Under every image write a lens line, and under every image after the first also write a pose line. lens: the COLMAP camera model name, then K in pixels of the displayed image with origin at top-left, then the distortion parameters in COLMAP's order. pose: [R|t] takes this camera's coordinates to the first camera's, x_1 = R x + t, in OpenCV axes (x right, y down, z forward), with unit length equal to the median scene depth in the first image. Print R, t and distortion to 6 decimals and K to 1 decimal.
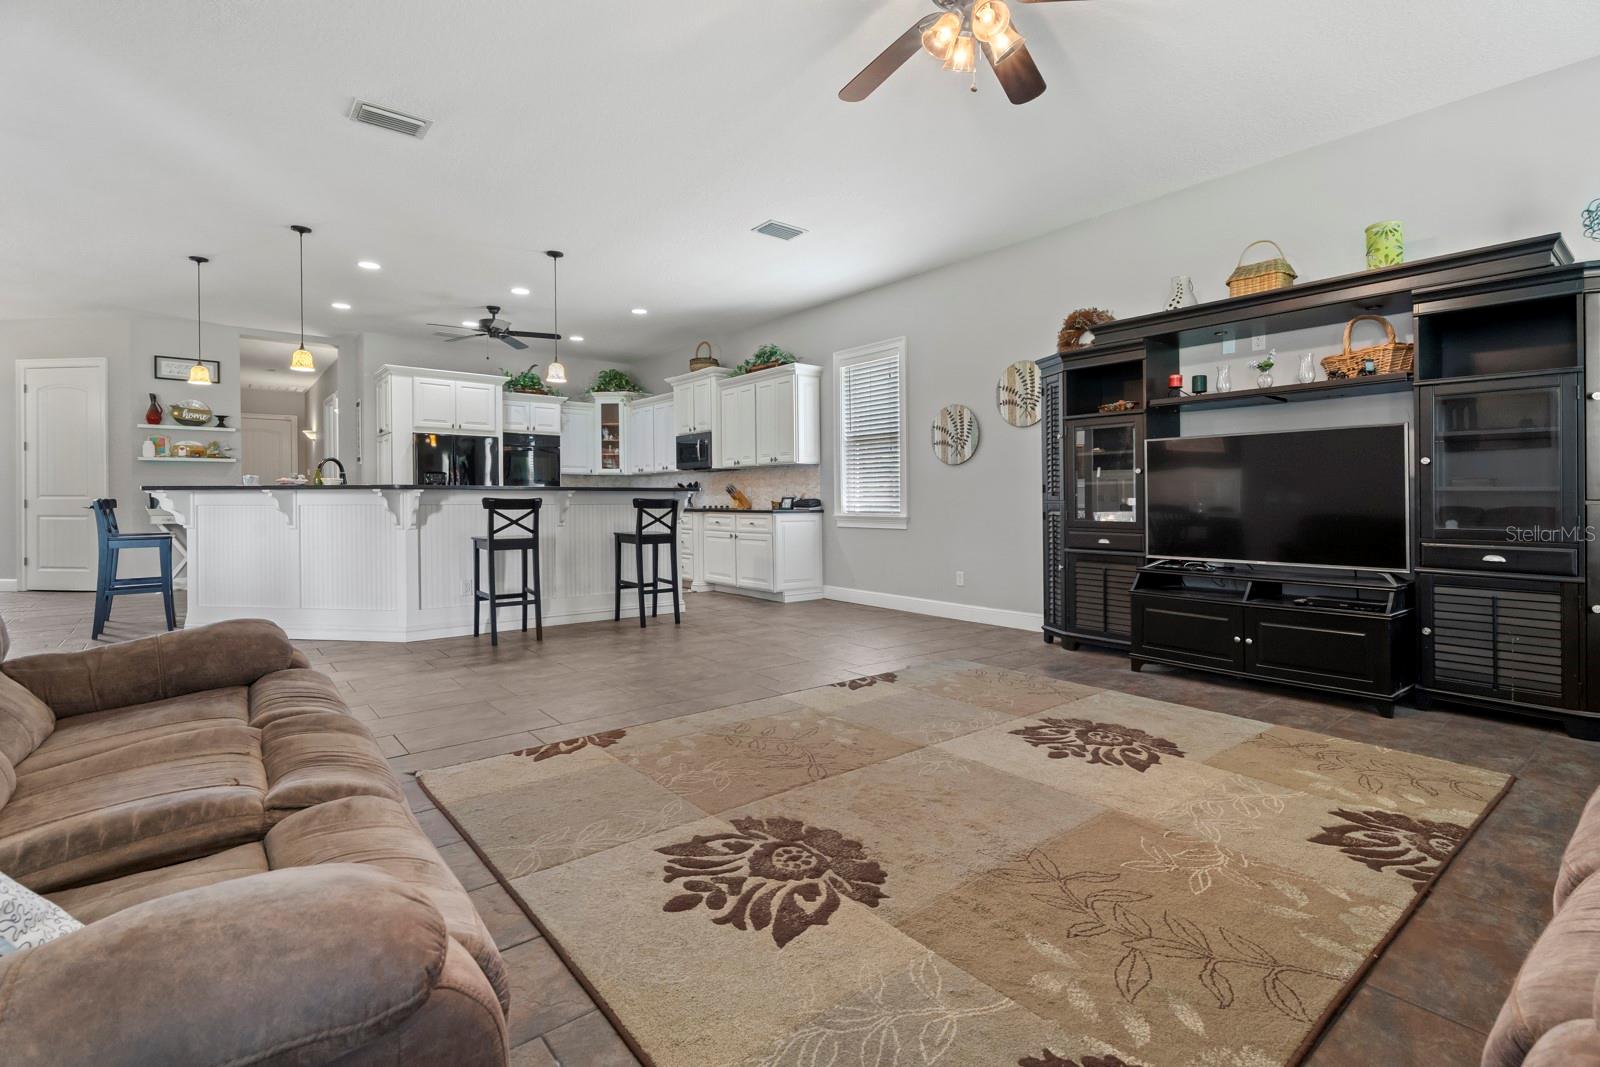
lens RADIAL K [[750.9, 0, 818.3], [0, 750.9, 526.2], [0, 0, 1]] dist [0.000519, 0.000480]
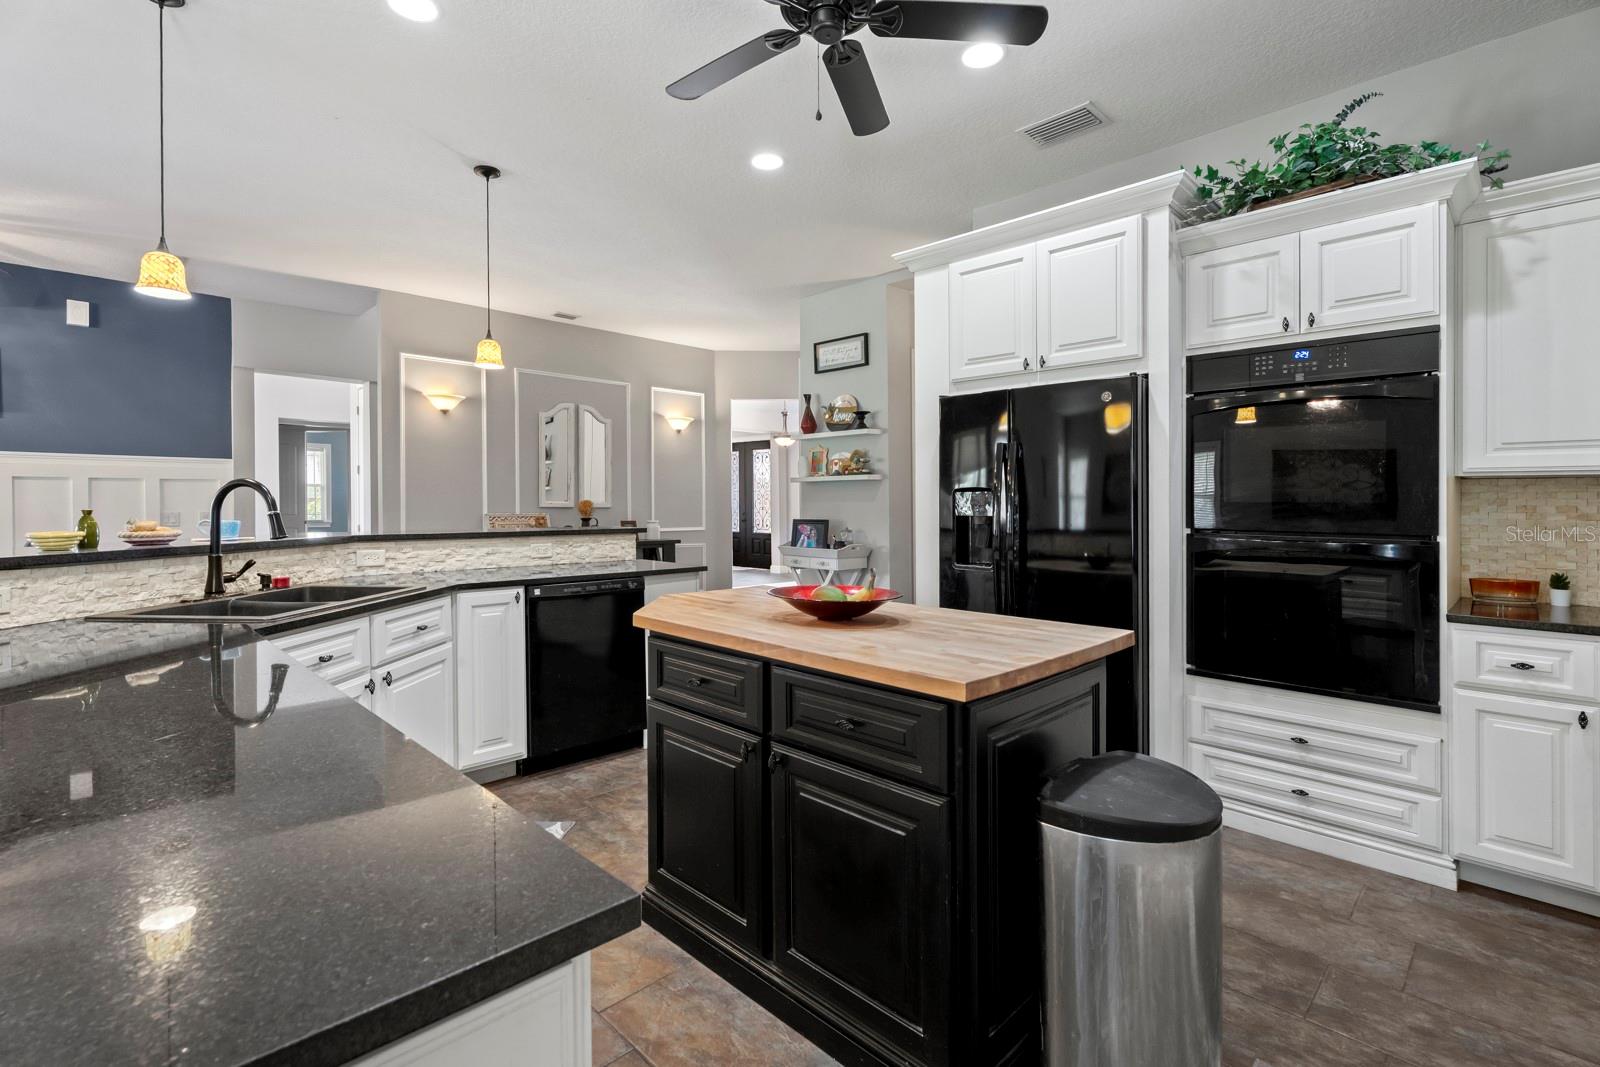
lens RADIAL K [[741.2, 0, 787.8], [0, 741.2, 503.9], [0, 0, 1]] dist [0.003185, 0.000623]
pose [[0.077267, 0.002343, -0.997008, -0.139170], [-0.036897, 0.999319, -0.000511, -0.065145], [0.996327, 0.036826, 0.077301, 0.948739]]
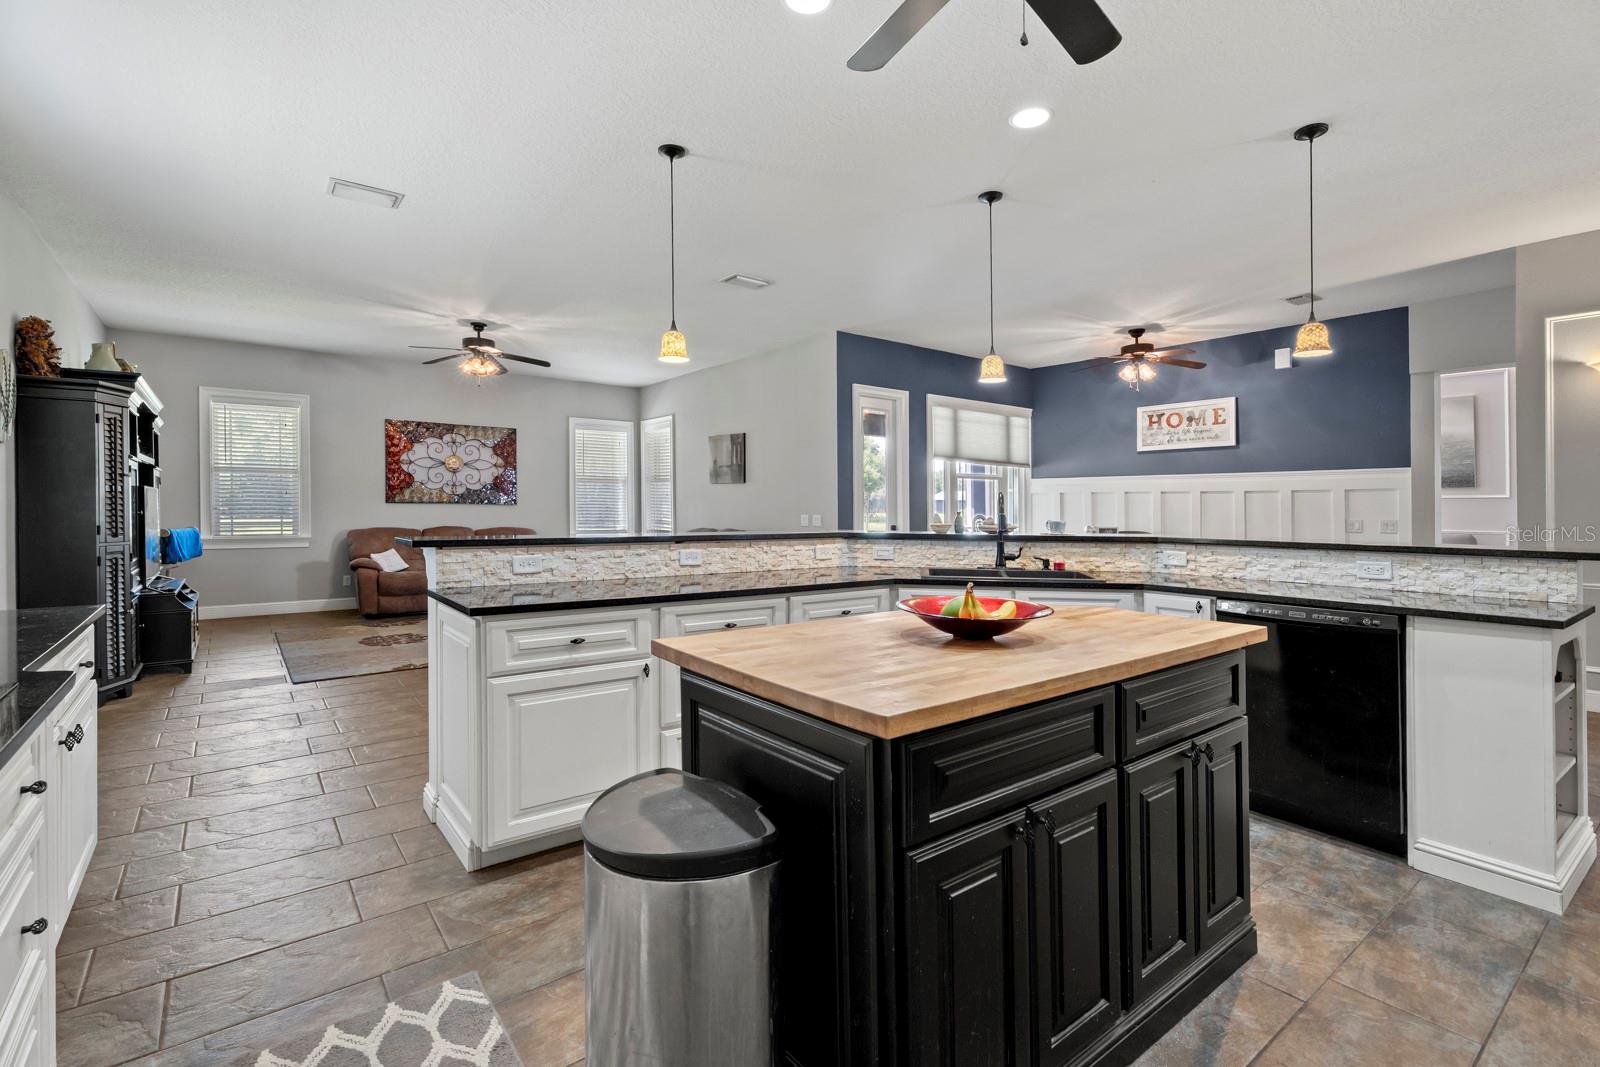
lens RADIAL K [[750.9, 0, 818.3], [0, 750.9, 526.2], [0, 0, 1]] dist [0.000519, 0.000480]
pose [[-0.999471, -0.005734, 0.032021, -0.373299], [-0.003856, 0.998284, 0.058431, -0.073623], [-0.032301, 0.058277, -0.997778, 1.239089]]
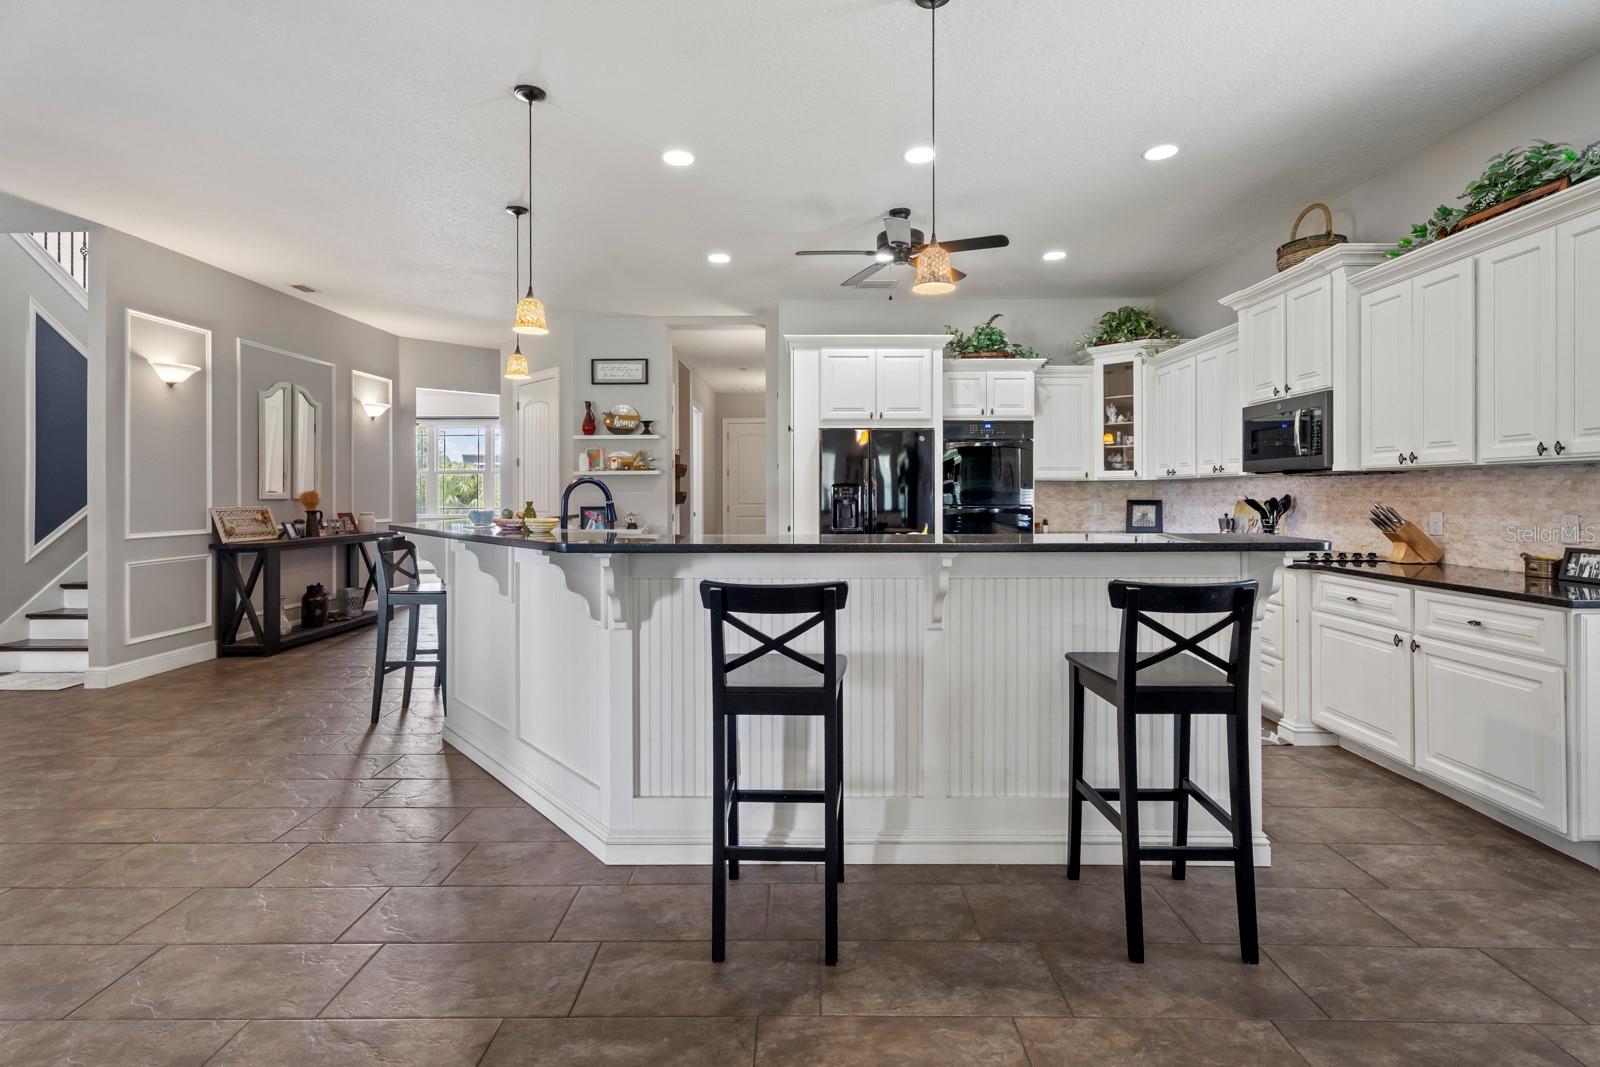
lens RADIAL K [[762.8, 0, 801.1], [0, 762.8, 495.9], [0, 0, 1]] dist [0.001073, 0.000133]
pose [[0.761515, 0.002953, -0.648140, -0.095347], [-0.020865, 0.999583, -0.019961, -0.050246], [0.647811, 0.028724, 0.761260, 0.480644]]
